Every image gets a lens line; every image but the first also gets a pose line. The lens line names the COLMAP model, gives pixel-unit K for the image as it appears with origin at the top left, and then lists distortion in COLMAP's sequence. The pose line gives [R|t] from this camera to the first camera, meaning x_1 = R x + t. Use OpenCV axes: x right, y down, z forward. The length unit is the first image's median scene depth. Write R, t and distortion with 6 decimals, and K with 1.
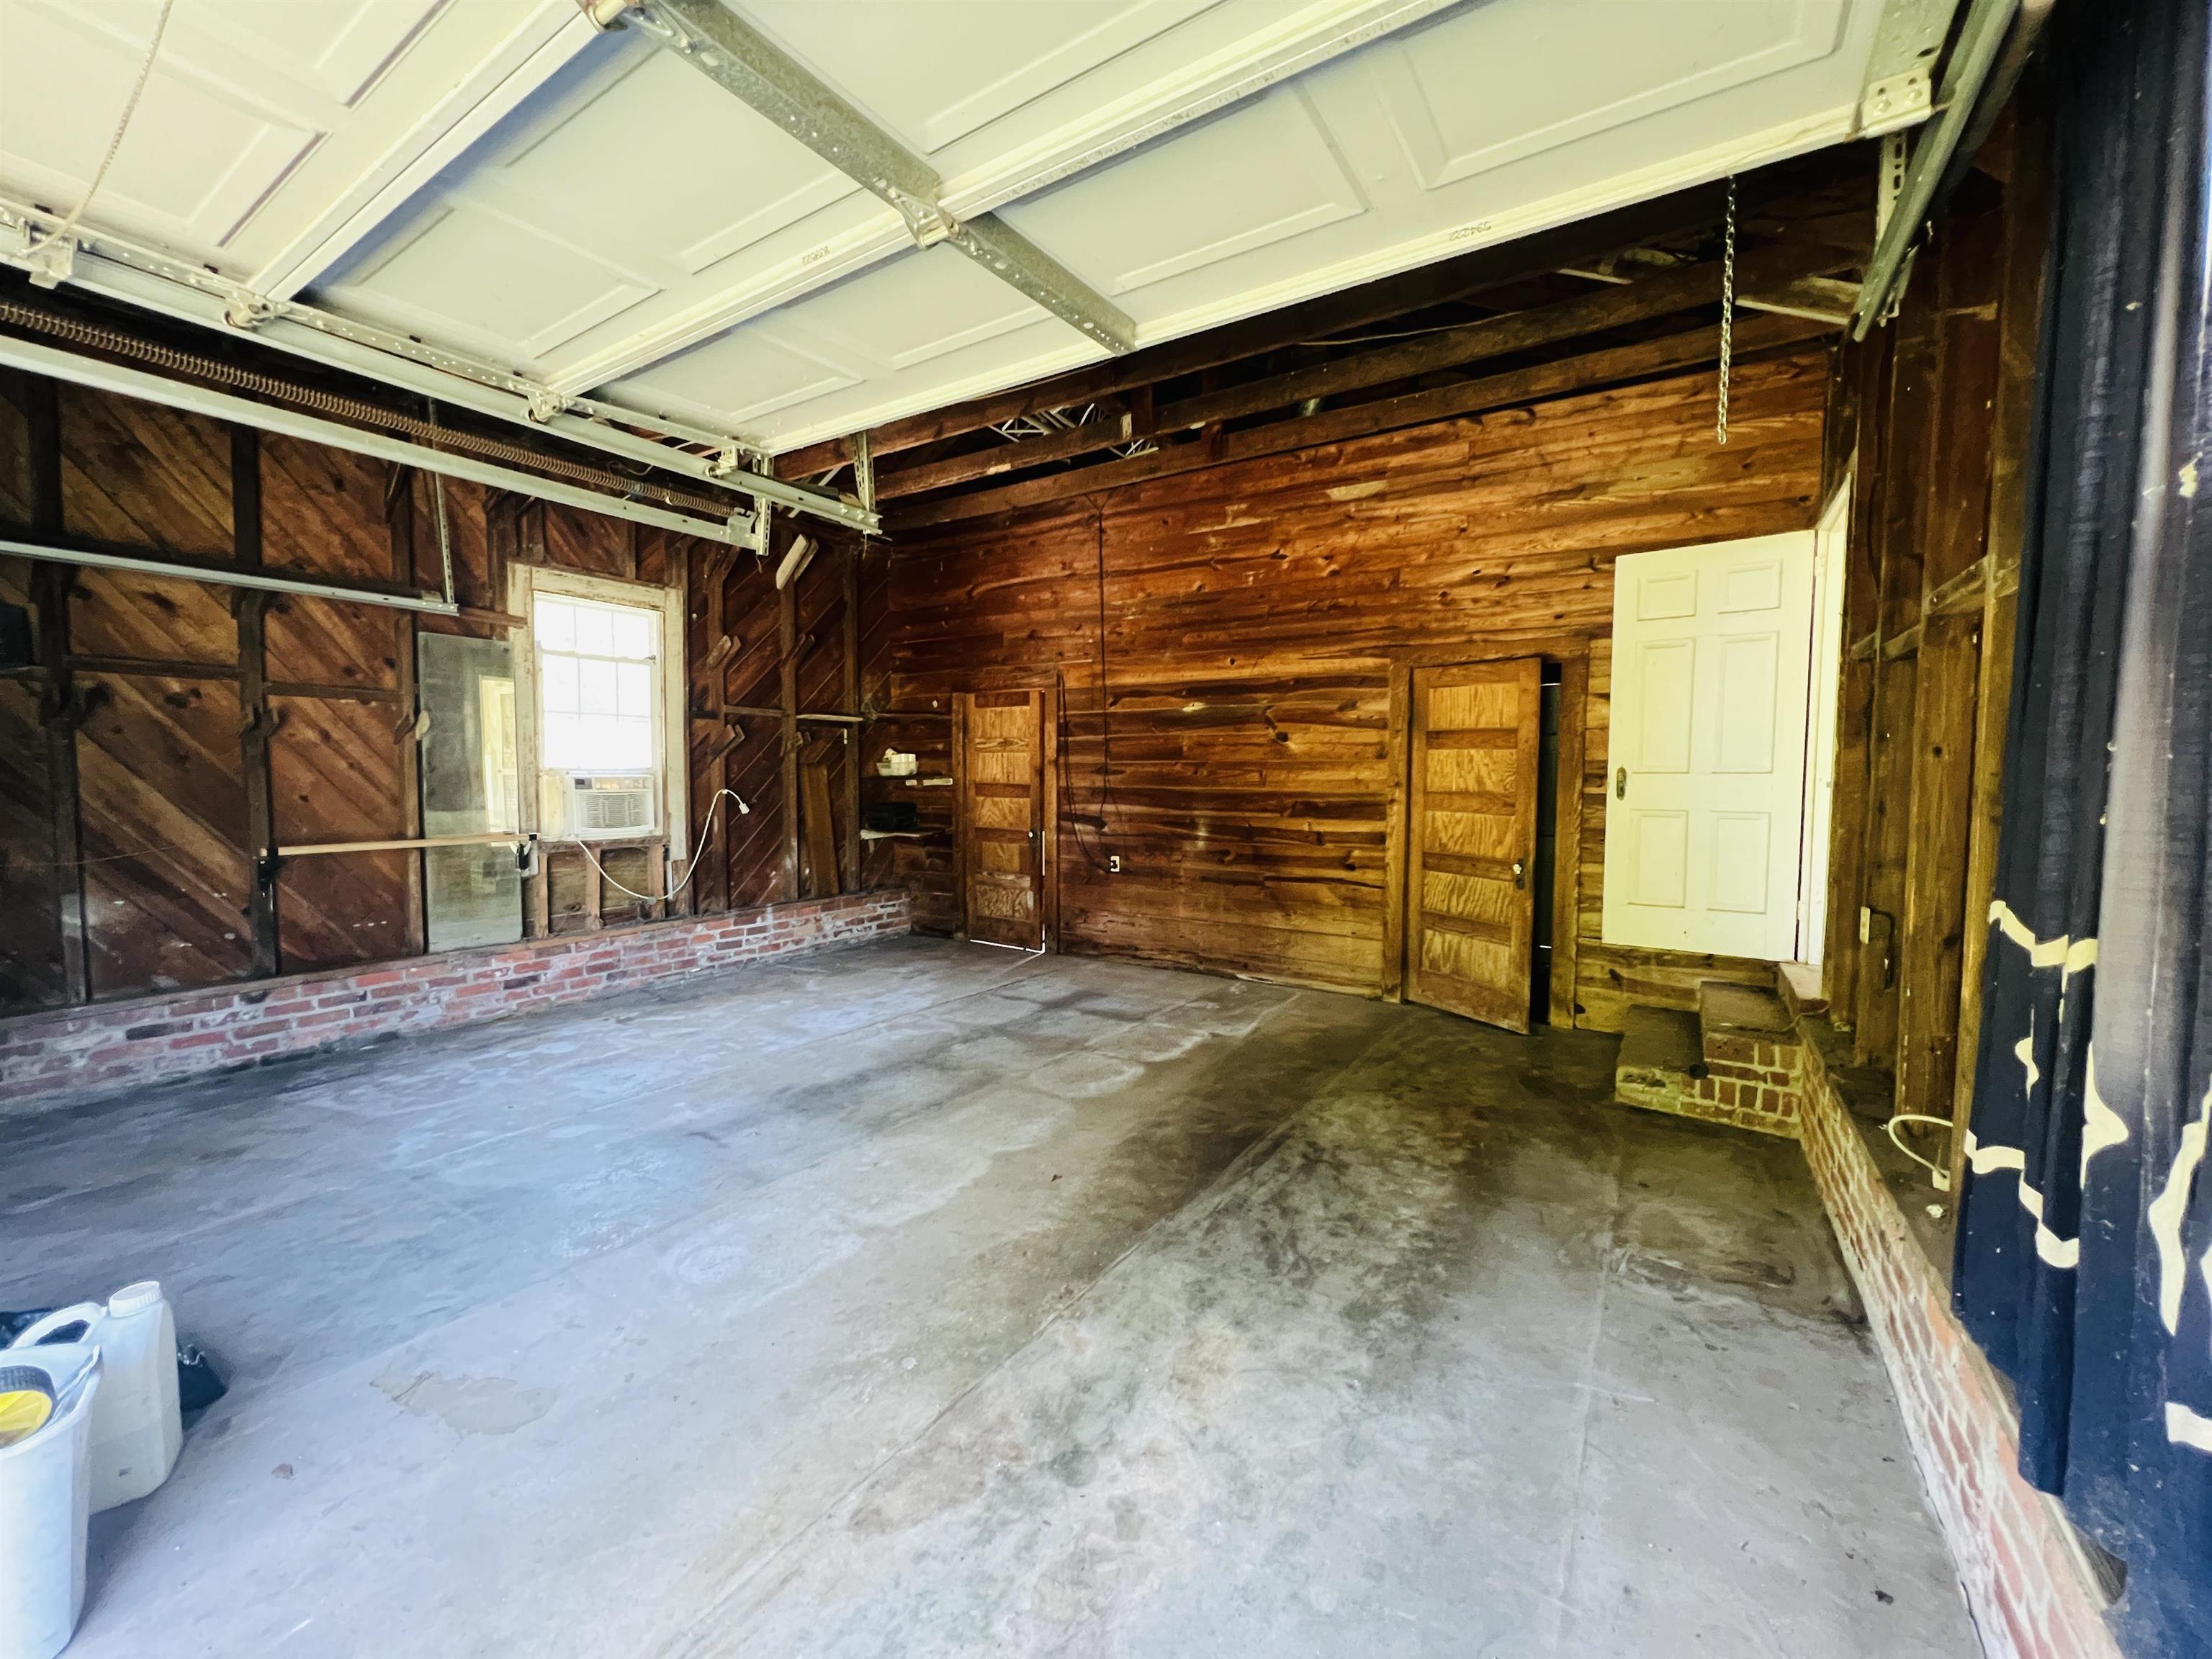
lens RADIAL K [[883.8, 0, 1093.2], [0, 883.8, 833.2], [0, 0, 1]] dist [-0.004596, 0.000957]
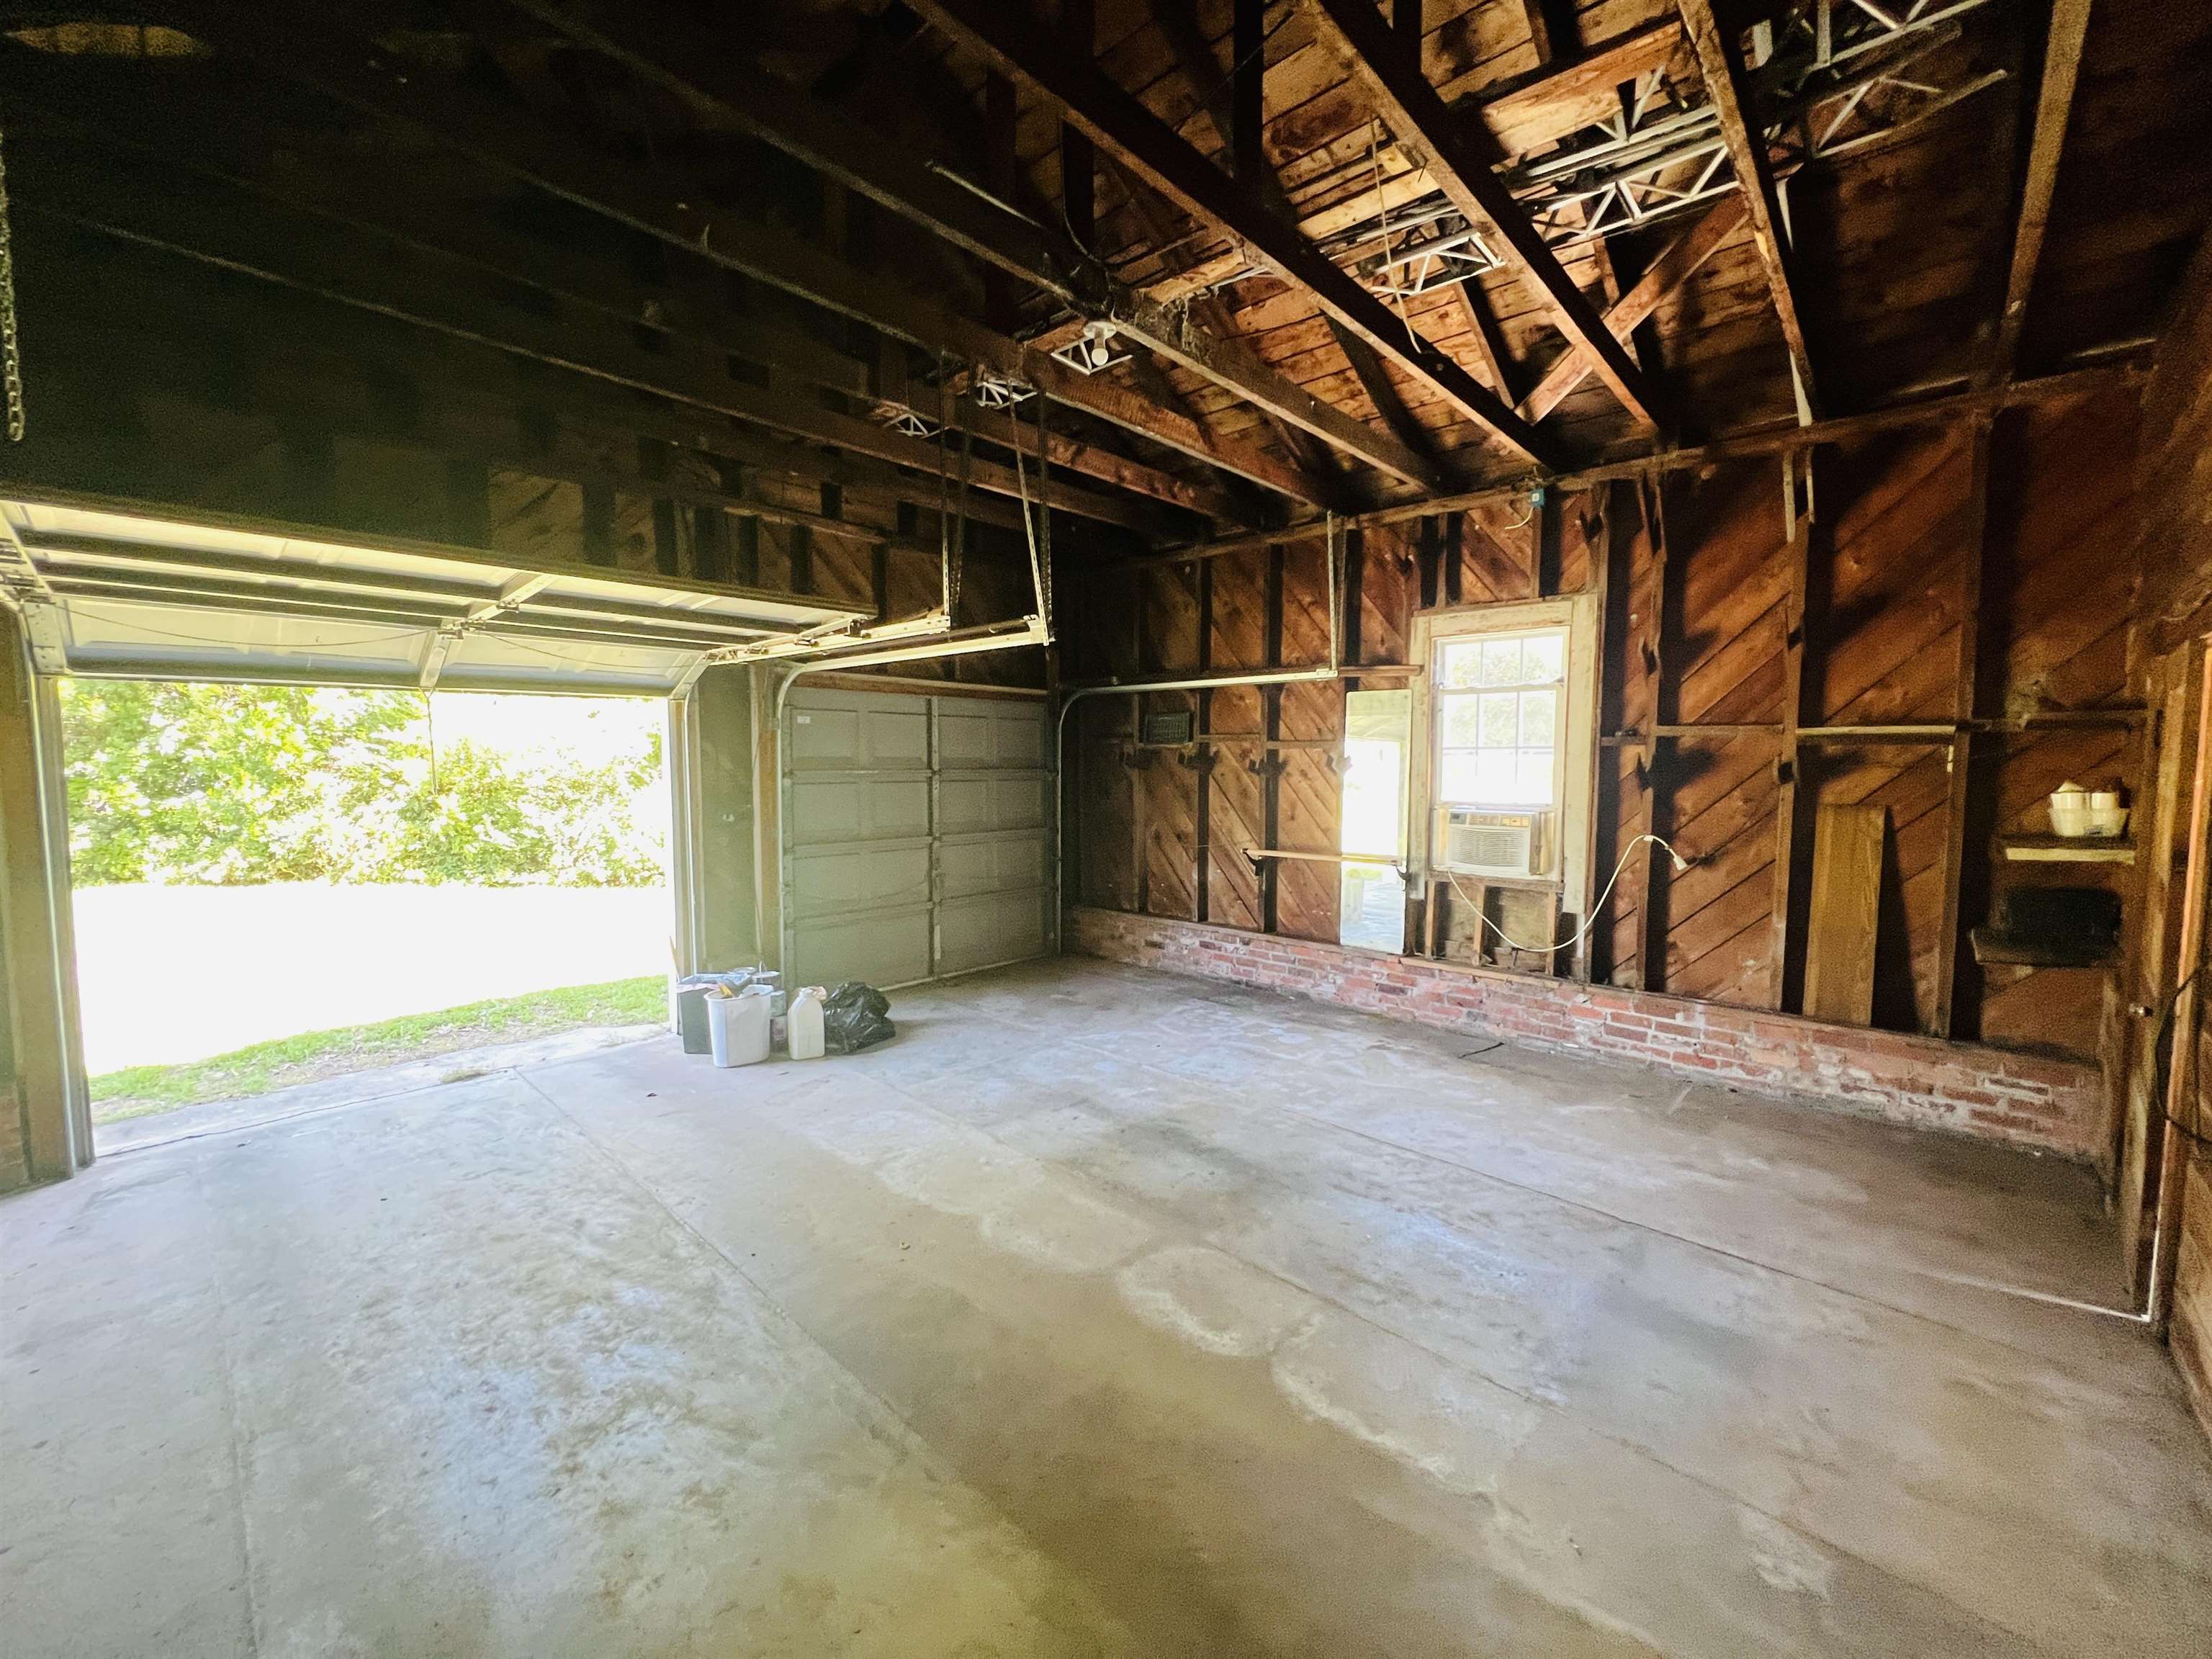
lens RADIAL K [[883.8, 0, 1096.1], [0, 883.8, 827.7], [0, 0, 1]] dist [-0.004596, 0.000957]
pose [[-0.180607, 0.070687, -0.981012, 0.646352], [-0.067061, 0.994208, 0.083984, -0.134151], [0.981266, 0.080956, -0.174821, 1.003668]]
